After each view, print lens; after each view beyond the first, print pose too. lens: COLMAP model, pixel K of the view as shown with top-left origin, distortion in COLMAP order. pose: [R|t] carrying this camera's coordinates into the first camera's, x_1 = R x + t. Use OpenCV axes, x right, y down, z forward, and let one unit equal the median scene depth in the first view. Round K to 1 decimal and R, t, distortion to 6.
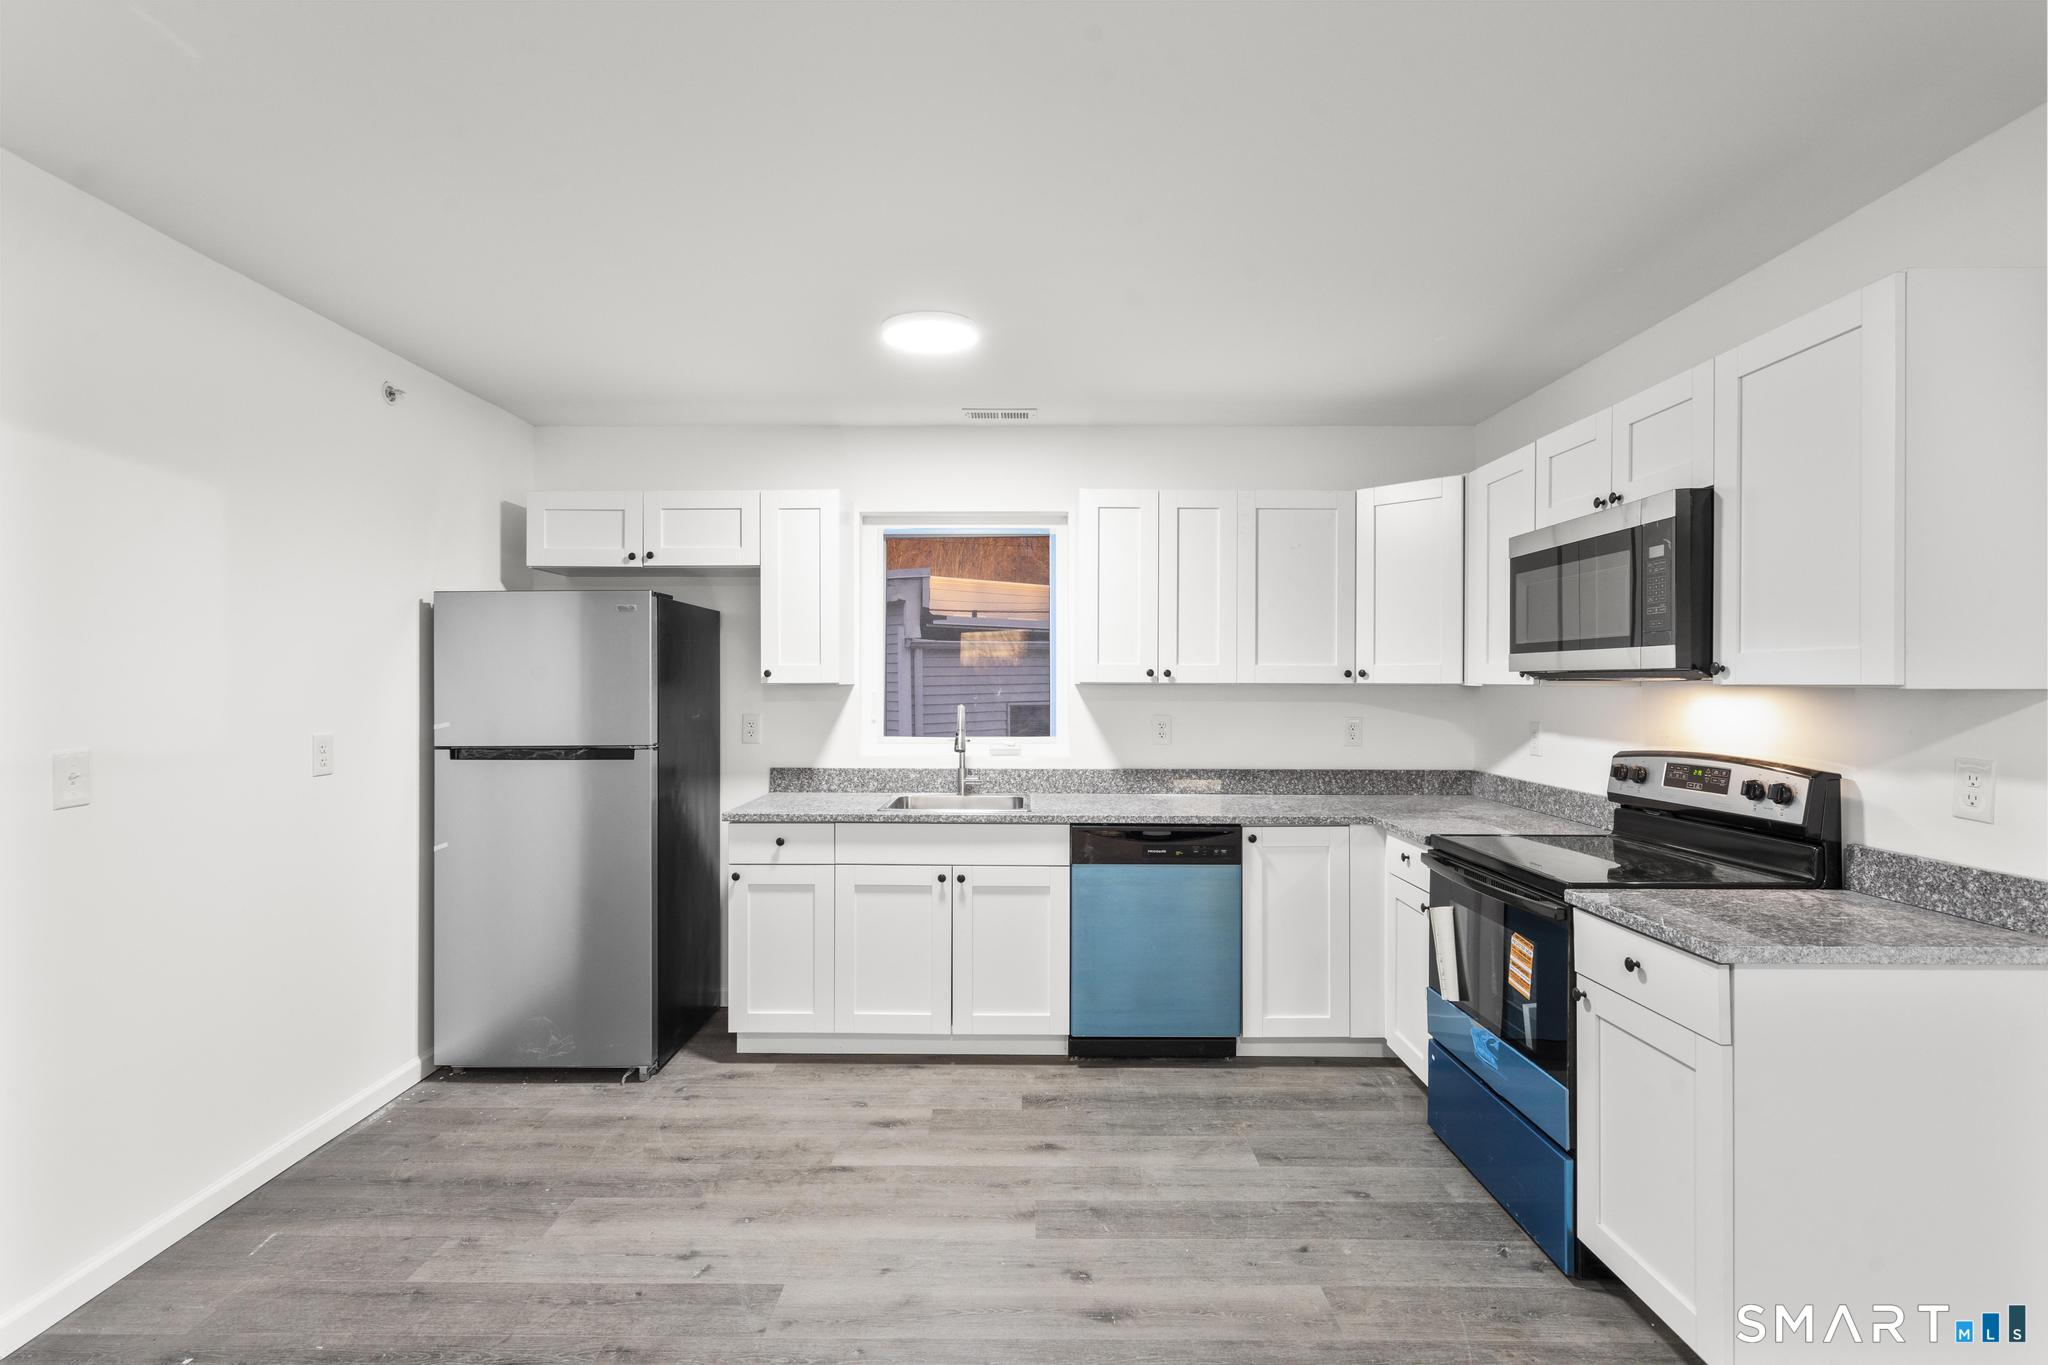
lens RADIAL K [[969.1, 0, 1019.2], [0, 969.1, 685.2], [0, 0, 1]] dist [-0.000943, 0.000517]
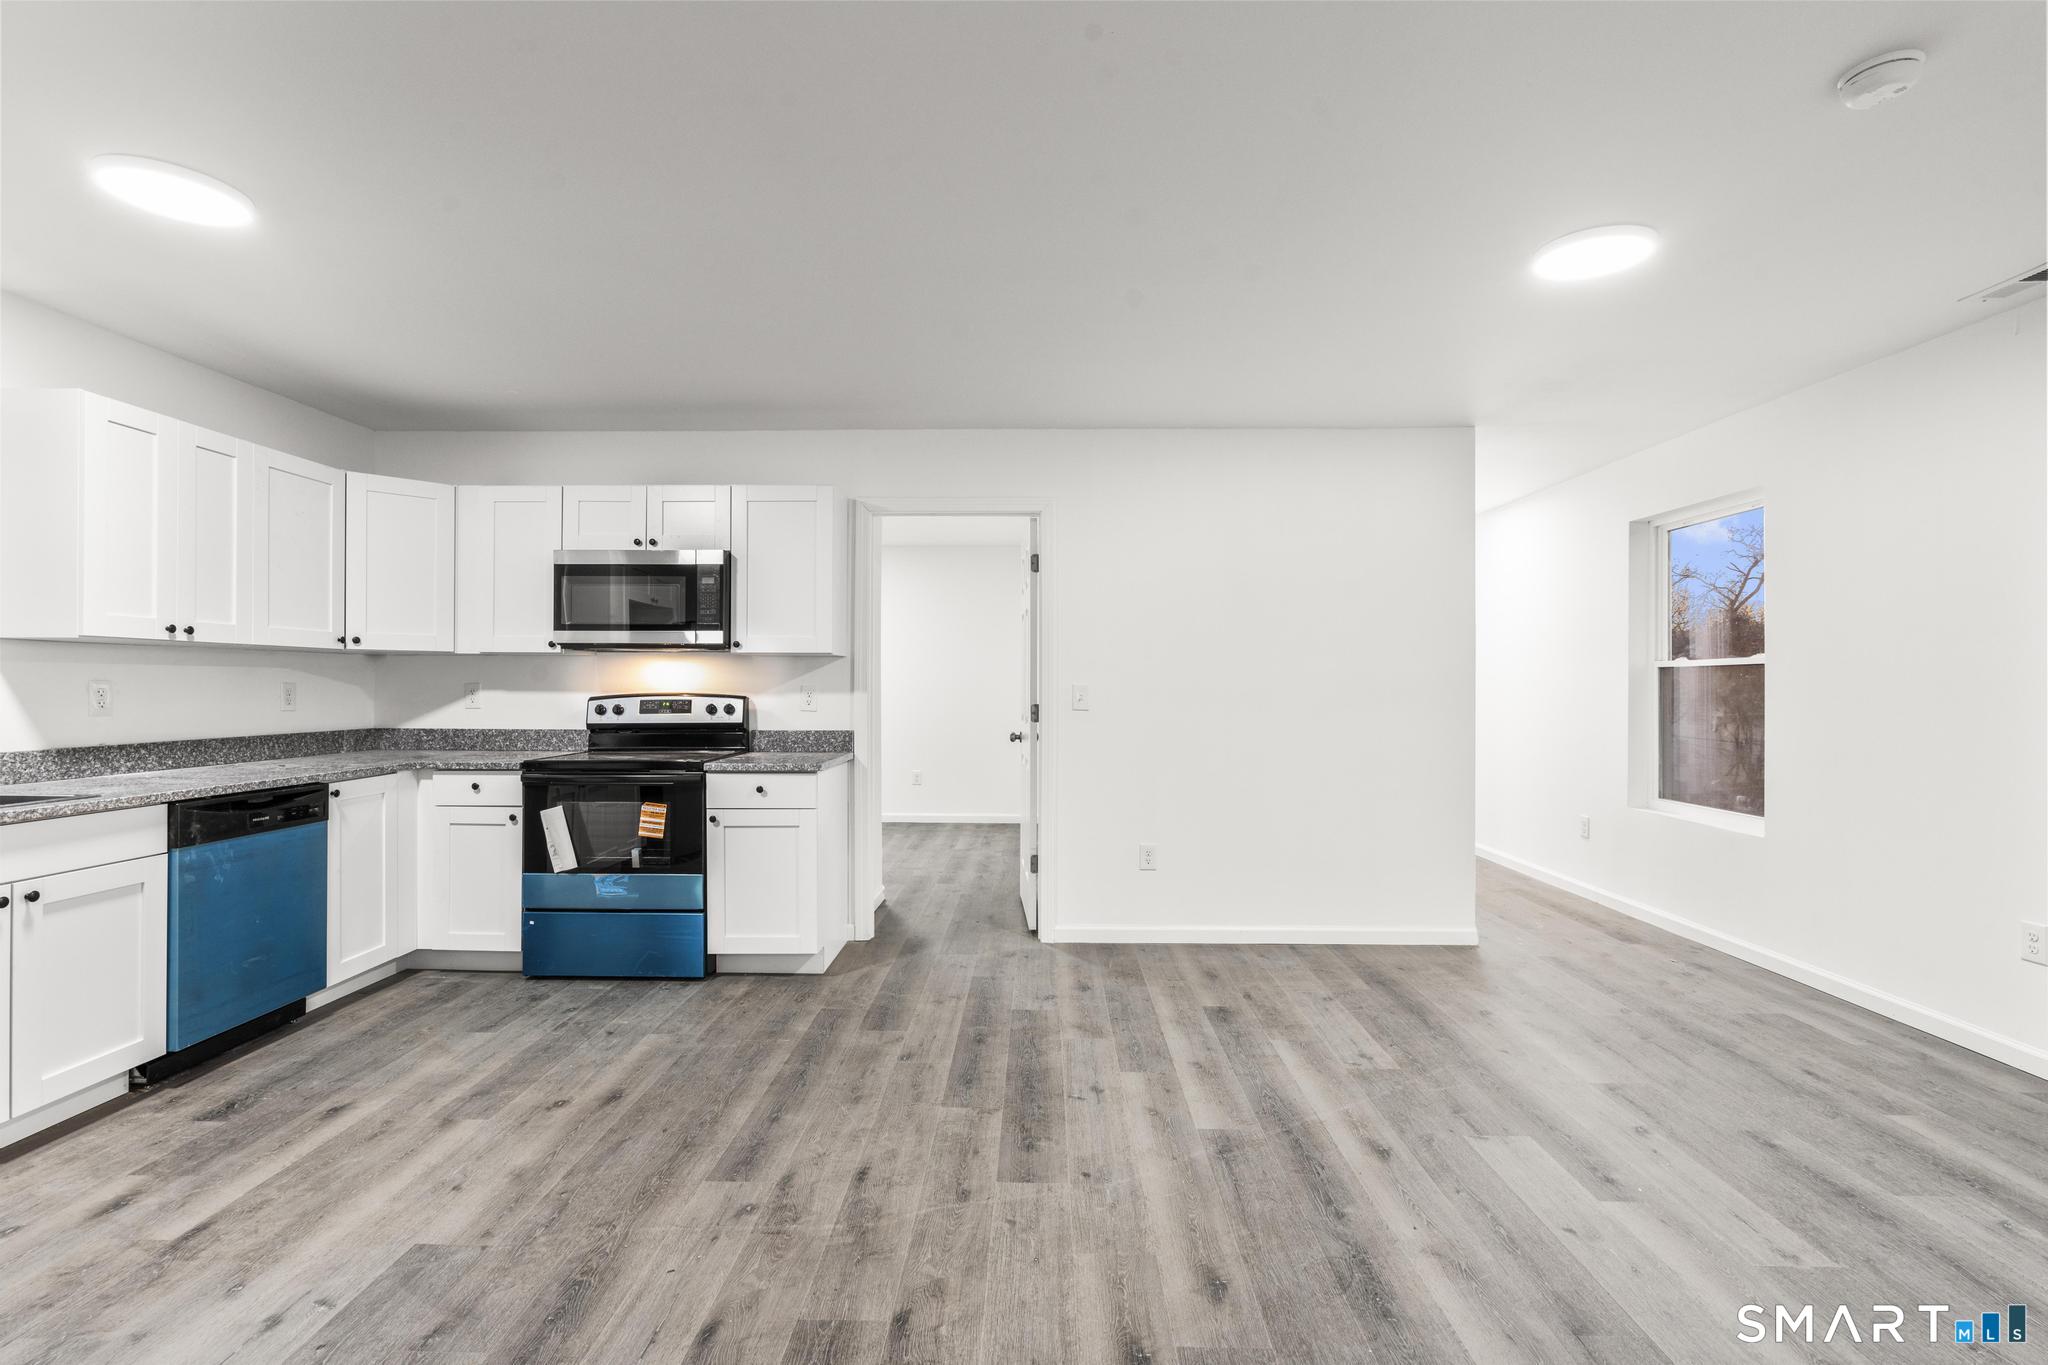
lens RADIAL K [[929.9, 0, 1018.5], [0, 929.9, 685.1], [0, 0, 1]] dist [-0.002947, 0.001363]
pose [[0.018577, -0.003323, 0.999822, -0.745409], [-0.001082, 0.999994, 0.003344, 0.037511], [-0.999827, -0.001144, 0.018574, 0.247259]]
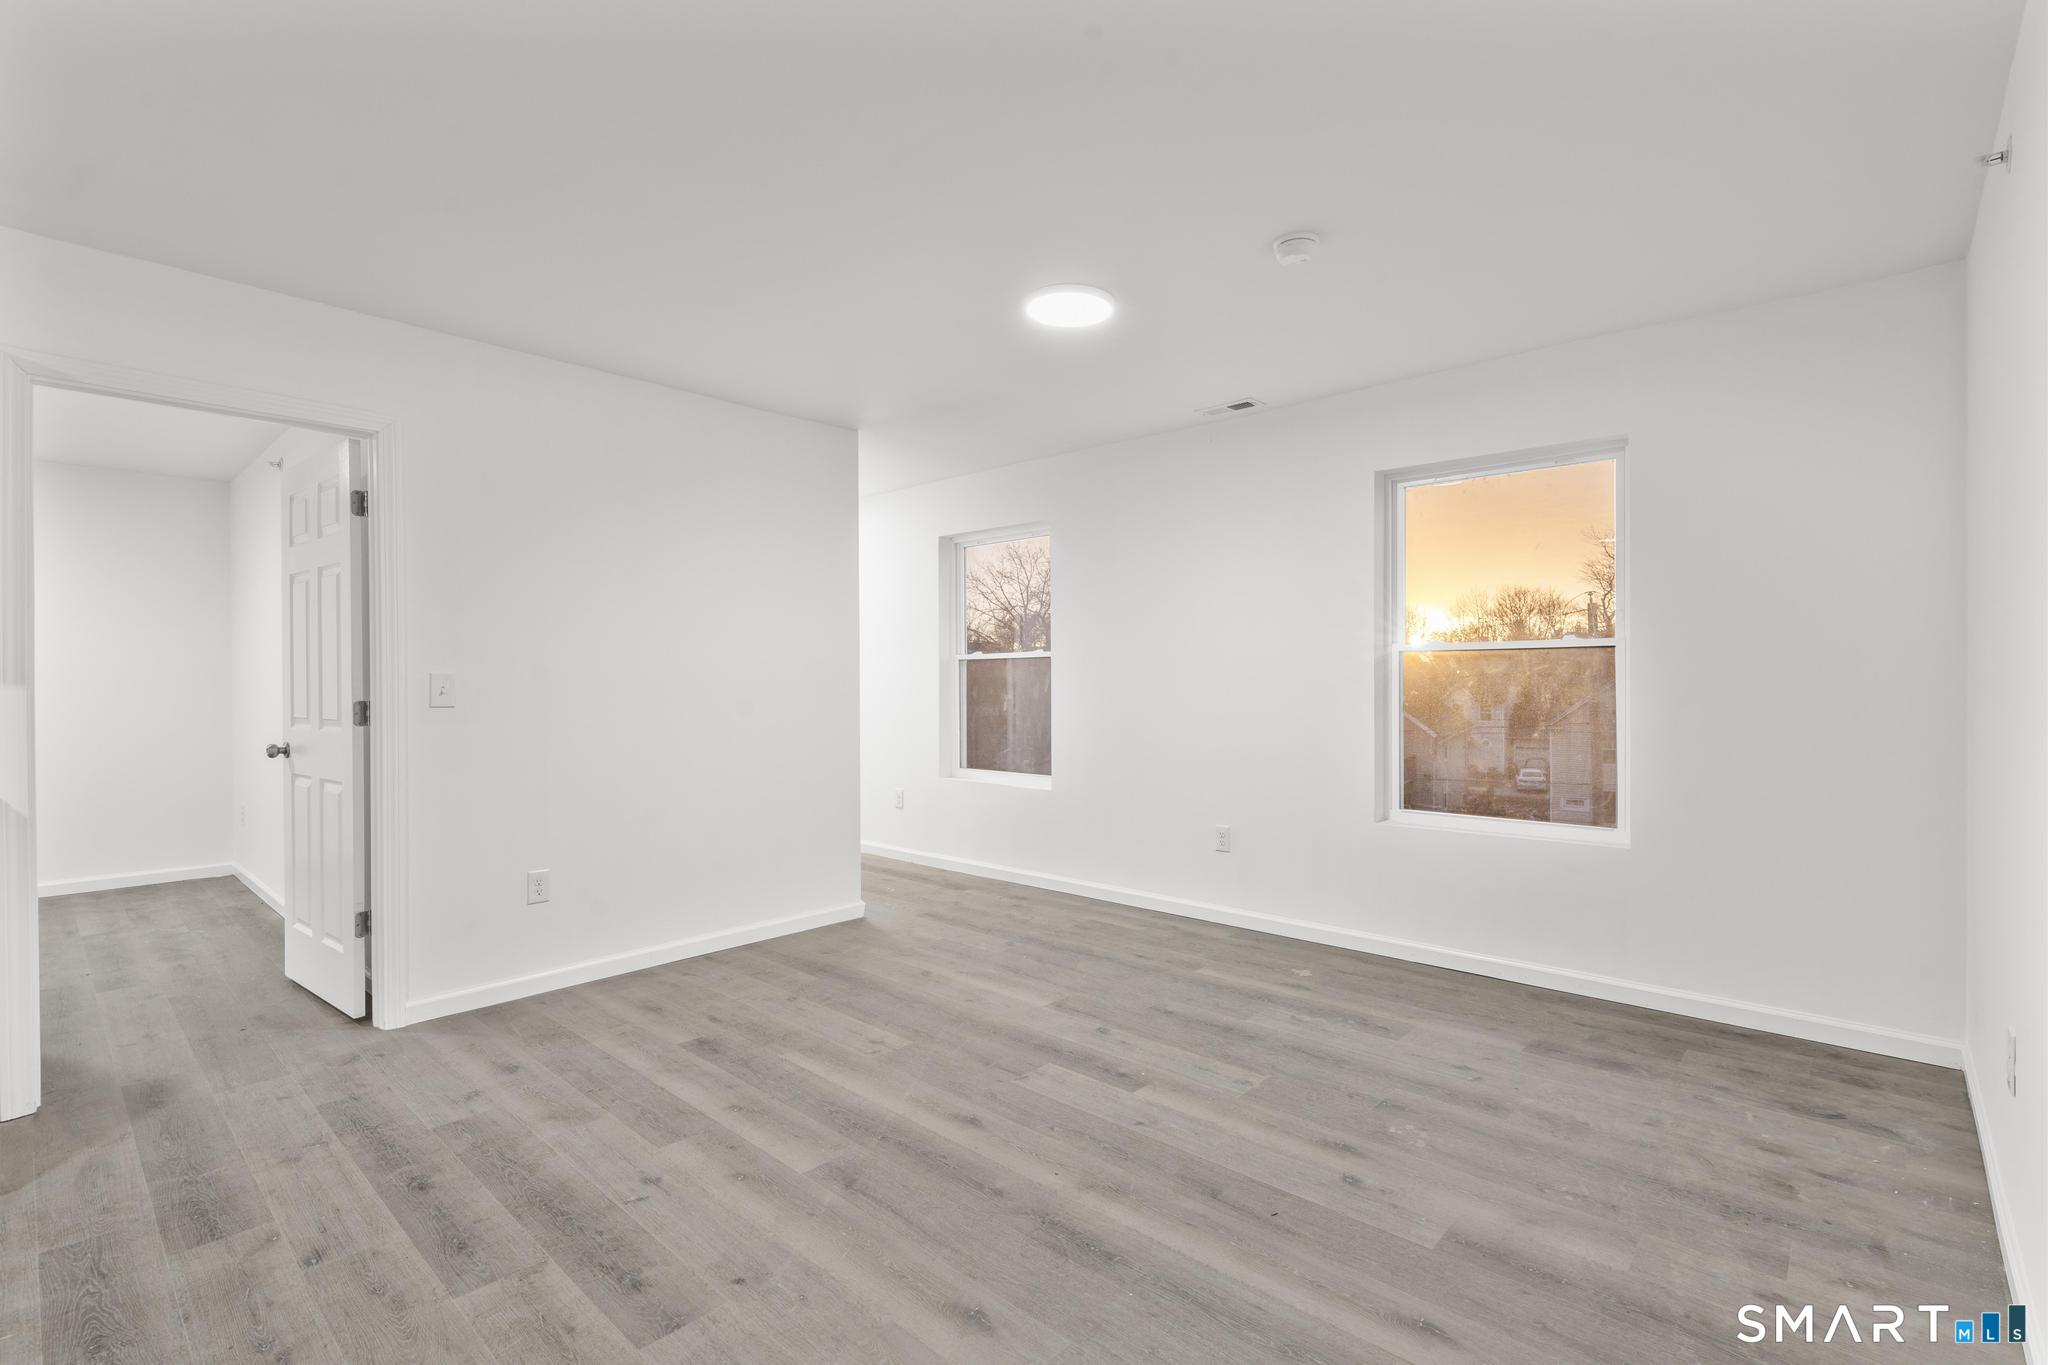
lens RADIAL K [[929.9, 0, 1018.5], [0, 929.9, 685.1], [0, 0, 1]] dist [-0.002947, 0.001363]
pose [[-0.739388, -0.002616, 0.673274, -0.547888], [0.002797, 0.999972, 0.006957, 0.048518], [-0.673274, 0.007028, -0.739360, 0.498163]]
